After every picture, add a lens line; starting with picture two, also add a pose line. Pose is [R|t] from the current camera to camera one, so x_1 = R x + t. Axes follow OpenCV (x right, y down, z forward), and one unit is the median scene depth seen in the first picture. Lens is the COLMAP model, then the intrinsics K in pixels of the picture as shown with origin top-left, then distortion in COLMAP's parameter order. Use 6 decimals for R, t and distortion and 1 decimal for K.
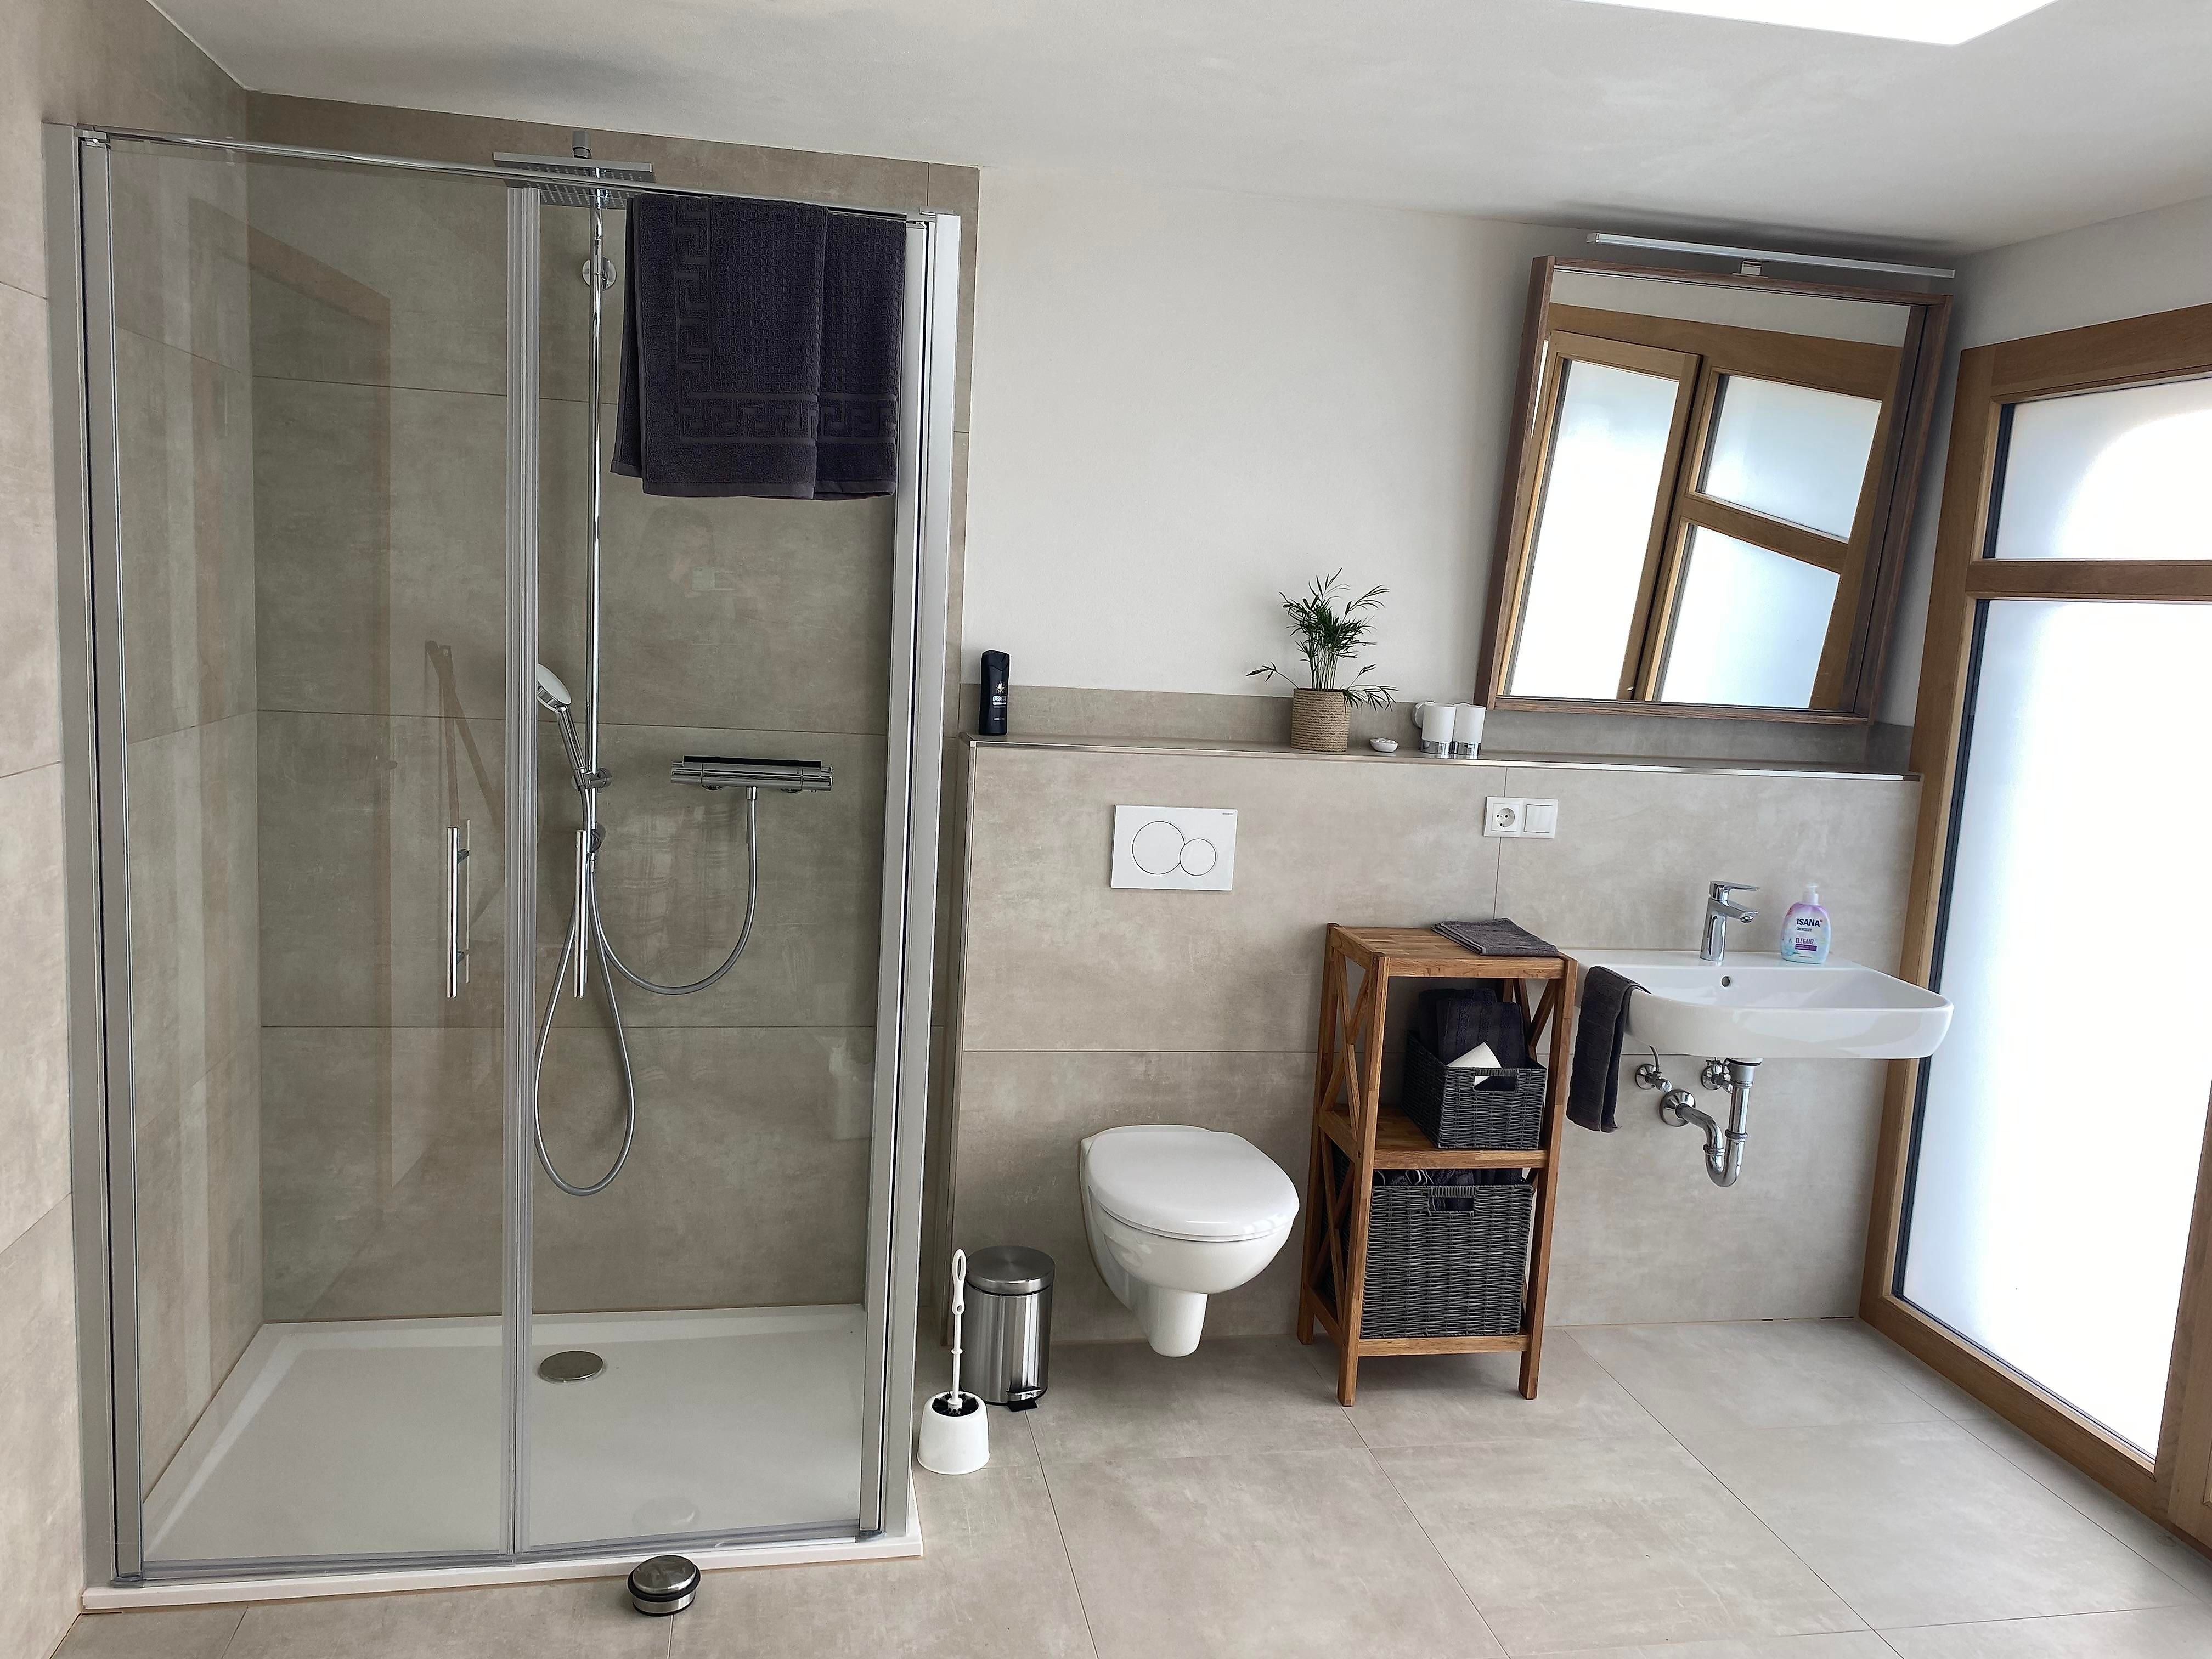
lens RADIAL K [[1659.0, 0, 1102.3], [0, 1659.0, 812.8], [0, 0, 1]] dist [0.106370, -0.162512]
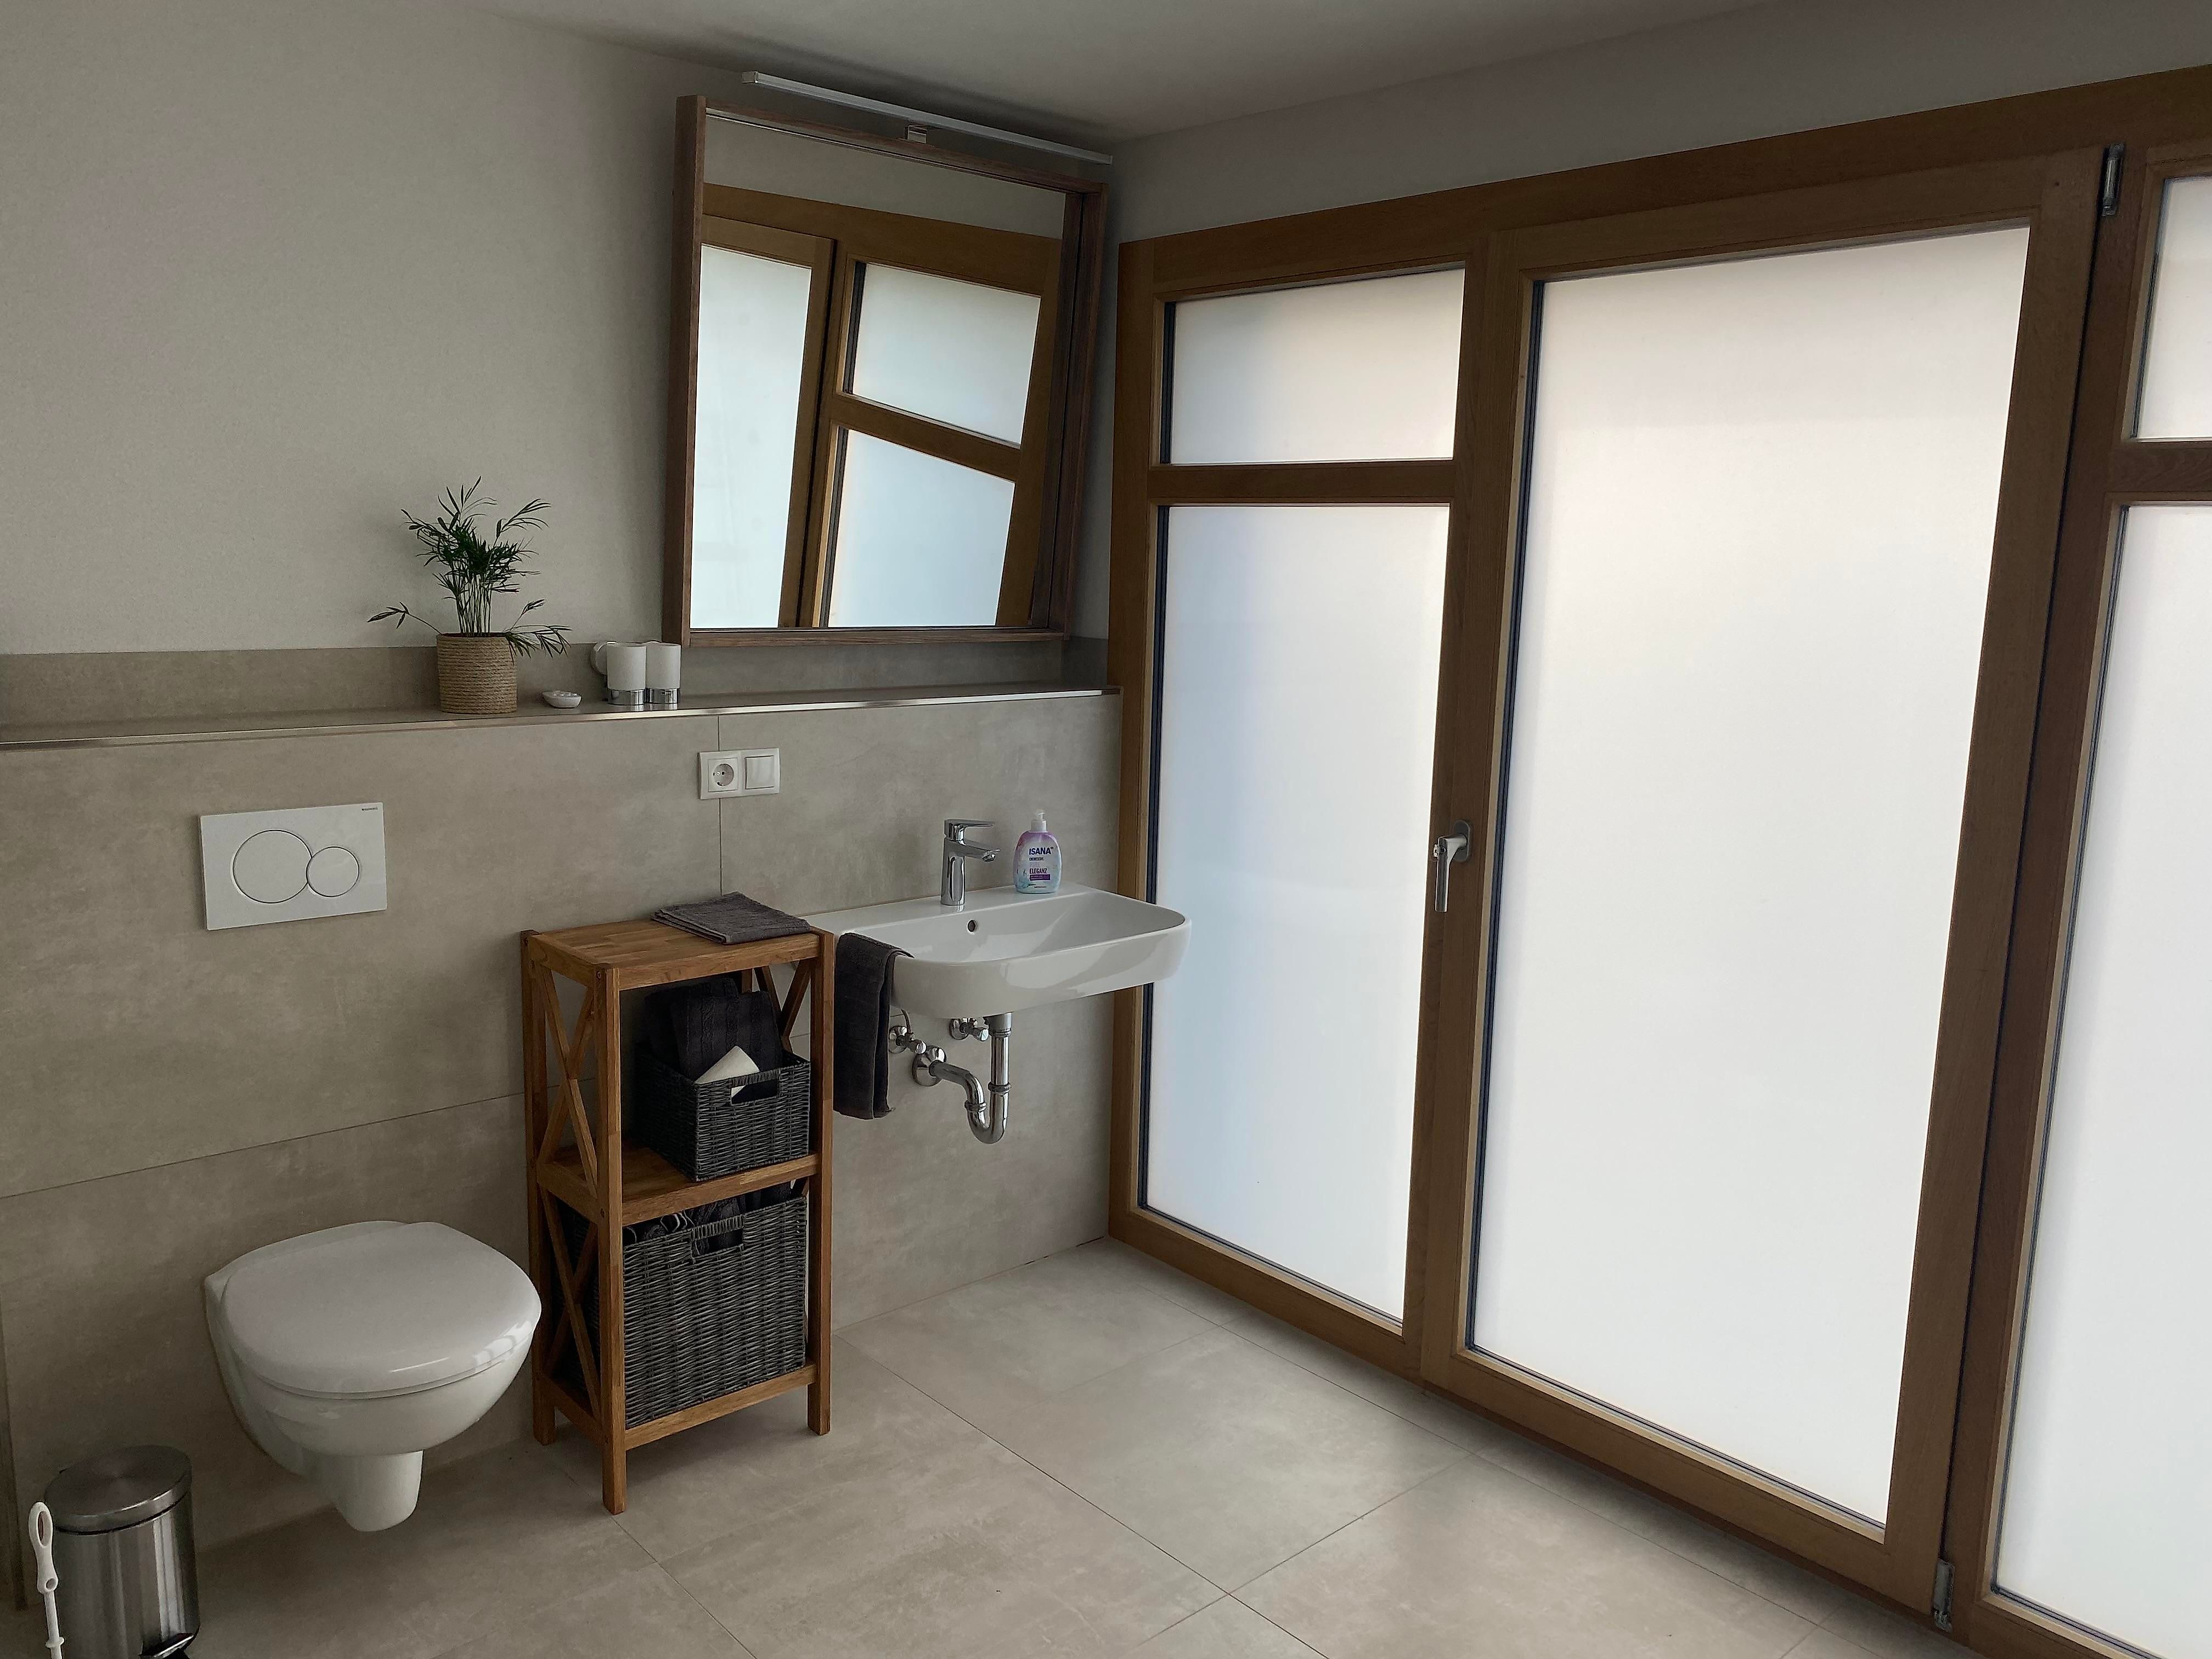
lens RADIAL K [[1673.0, 0, 1106.0], [0, 1673.0, 829.5], [0, 0, 1]] dist [0.062757, -0.078176]
pose [[0.855677, -0.119634, 0.503492, -0.024150], [0.088907, 0.992431, 0.084714, -0.024833], [-0.509816, -0.027724, 0.859837, 0.172227]]
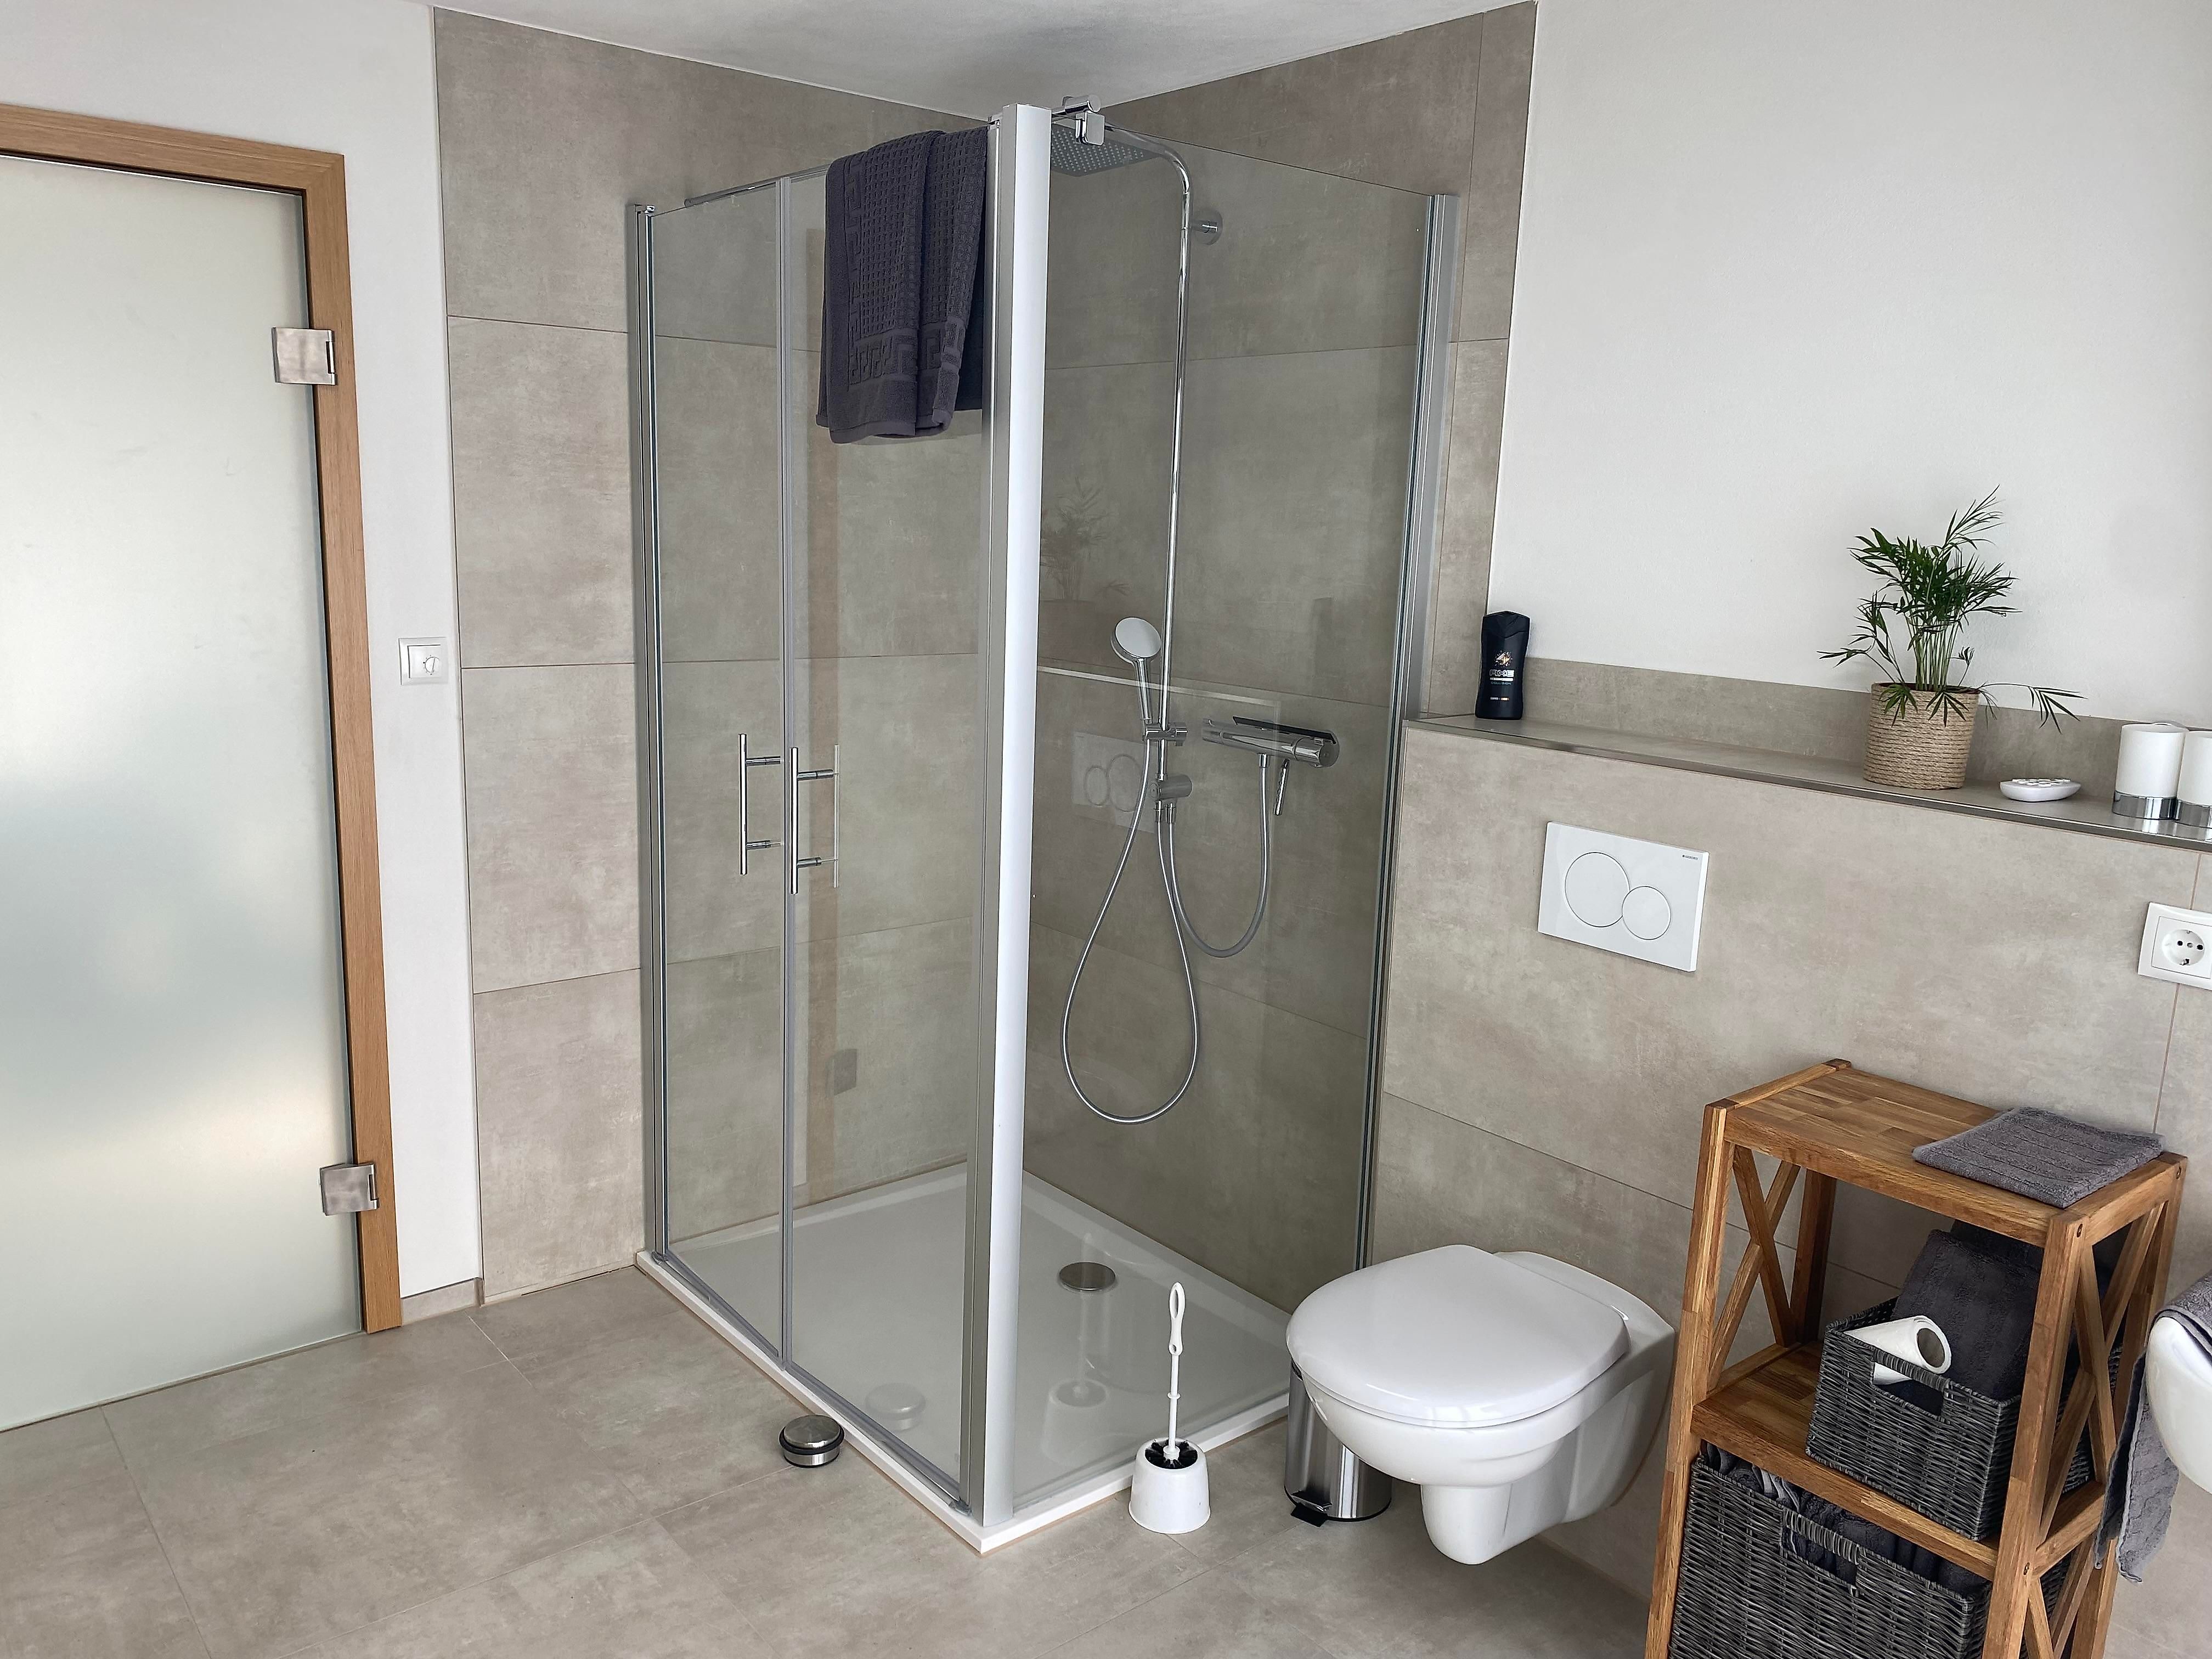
lens RADIAL K [[1648.8, 0, 1106.0], [0, 1648.8, 829.5], [0, 0, 1]] dist [0.073907, -0.159900]
pose [[0.470256, 0.128156, -0.873176, 0.540895], [-0.121495, 0.989381, 0.079779, -0.034824], [0.874127, 0.068570, 0.480832, 0.458196]]
